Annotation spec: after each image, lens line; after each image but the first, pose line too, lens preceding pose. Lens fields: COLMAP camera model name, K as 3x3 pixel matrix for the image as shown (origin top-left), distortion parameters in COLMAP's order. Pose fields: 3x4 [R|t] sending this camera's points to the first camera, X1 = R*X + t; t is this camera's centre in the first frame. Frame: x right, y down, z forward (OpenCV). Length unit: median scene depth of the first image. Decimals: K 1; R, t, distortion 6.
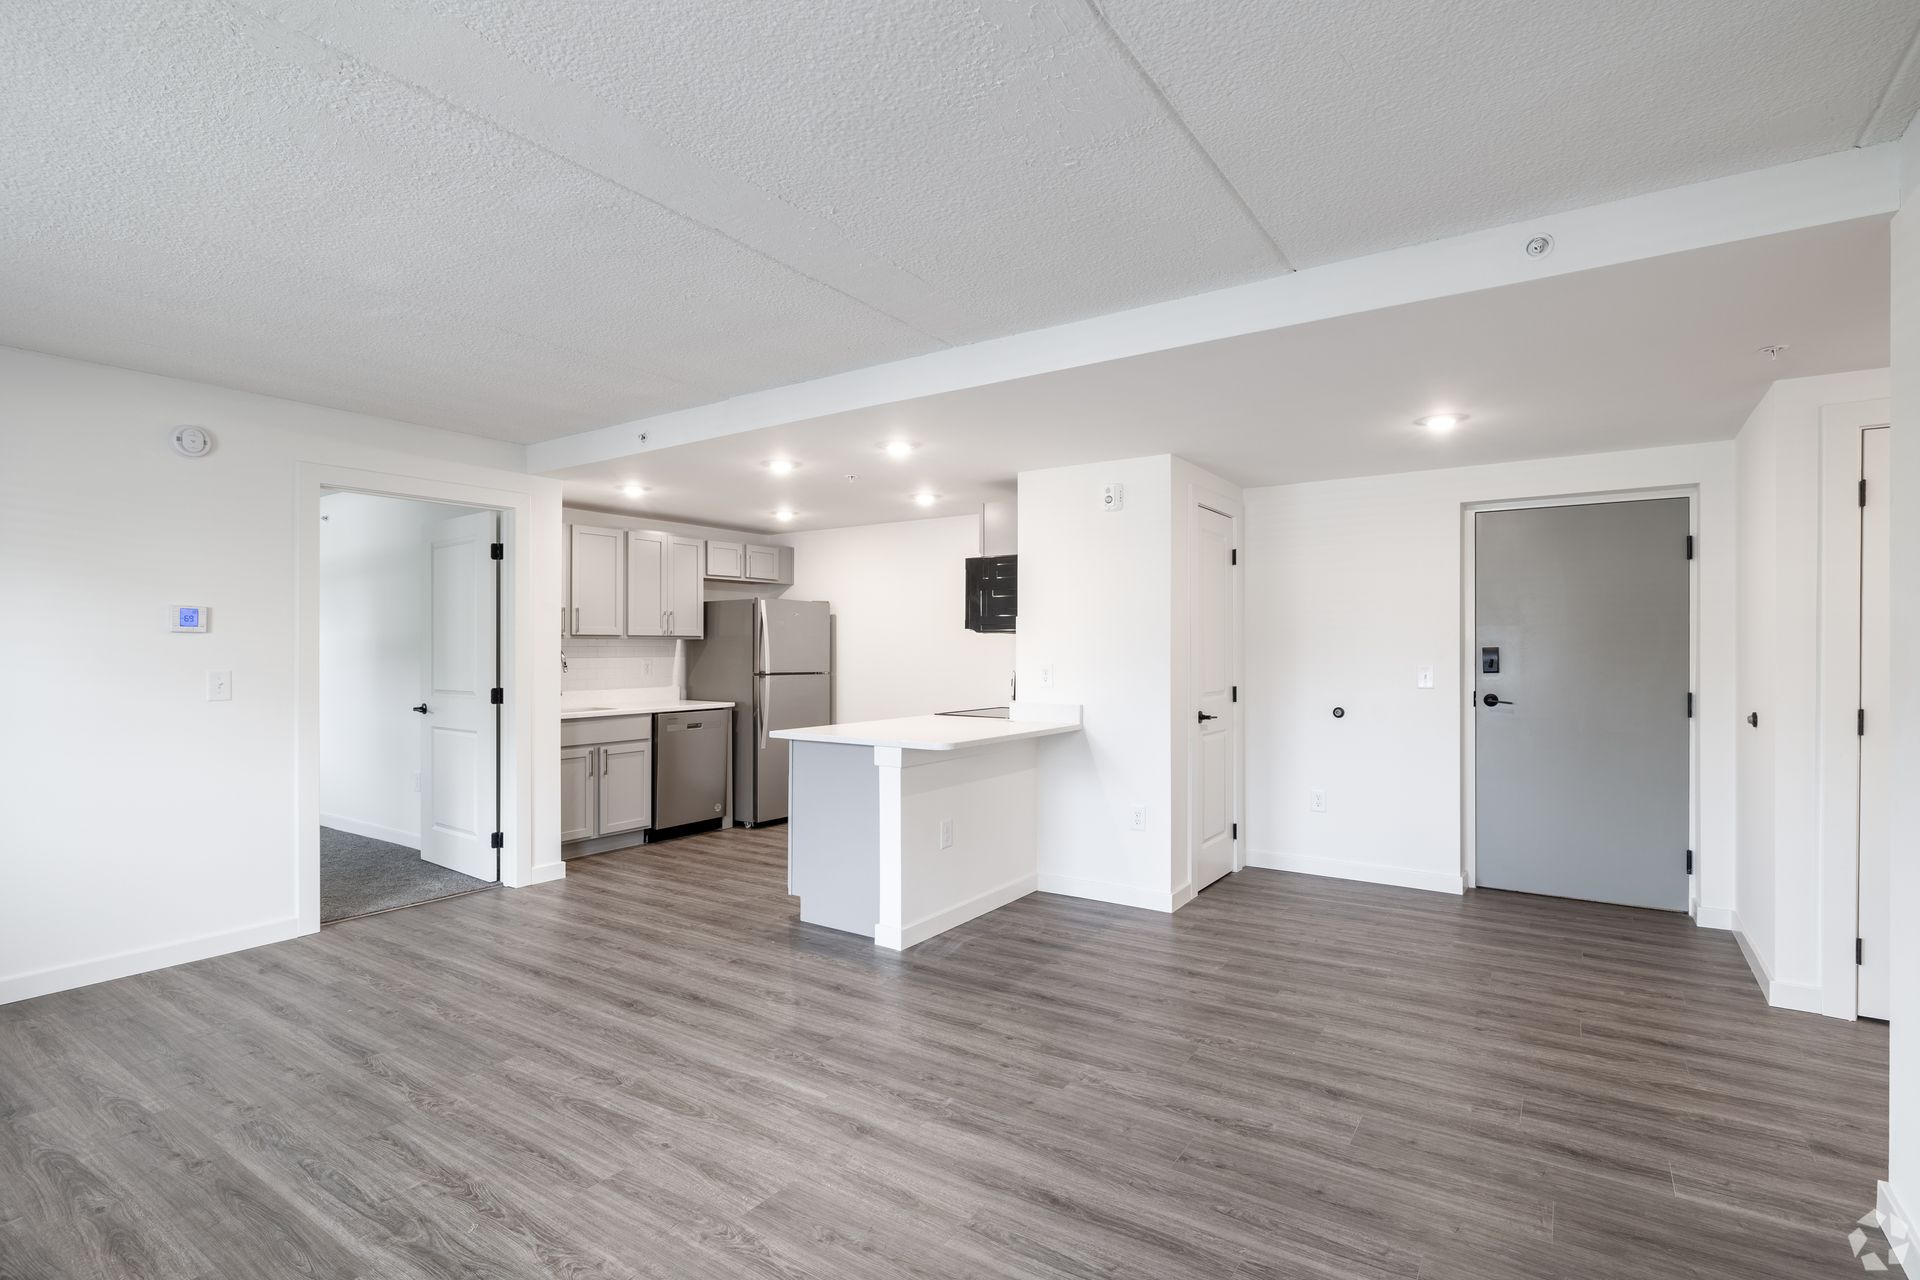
lens RADIAL K [[913.7, 0, 969.6], [0, 913.7, 647.1], [0, 0, 1]] dist [0.002938, -0.000172]
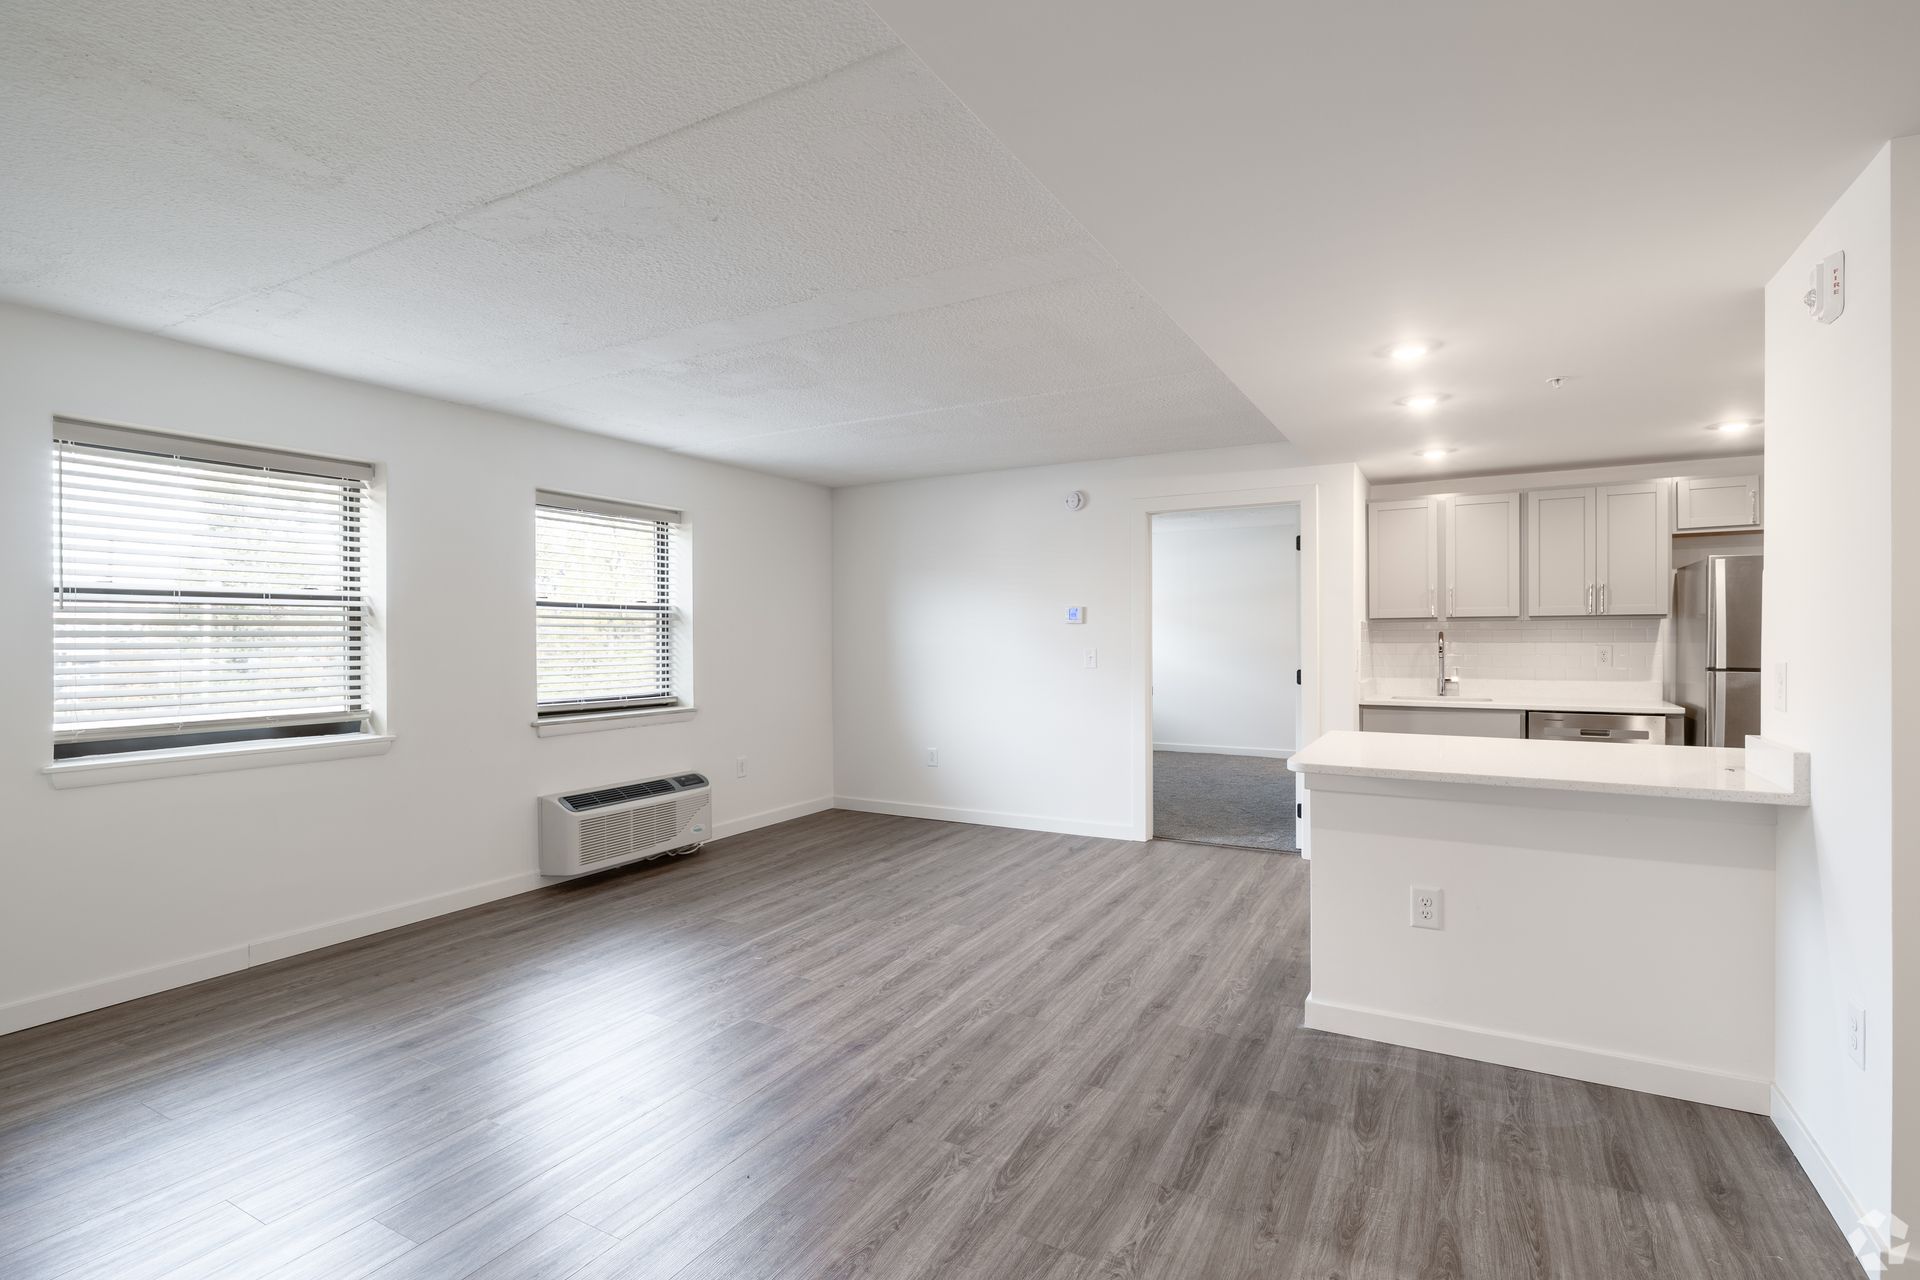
lens RADIAL K [[913.7, 0, 956.2], [0, 913.7, 637.8], [0, 0, 1]] dist [0.002938, -0.000172]
pose [[0.082107, 0.000708, -0.996623, 0.743347], [0.005514, 0.999984, 0.001165, 0.005289], [0.996608, -0.005591, 0.082102, 0.729664]]
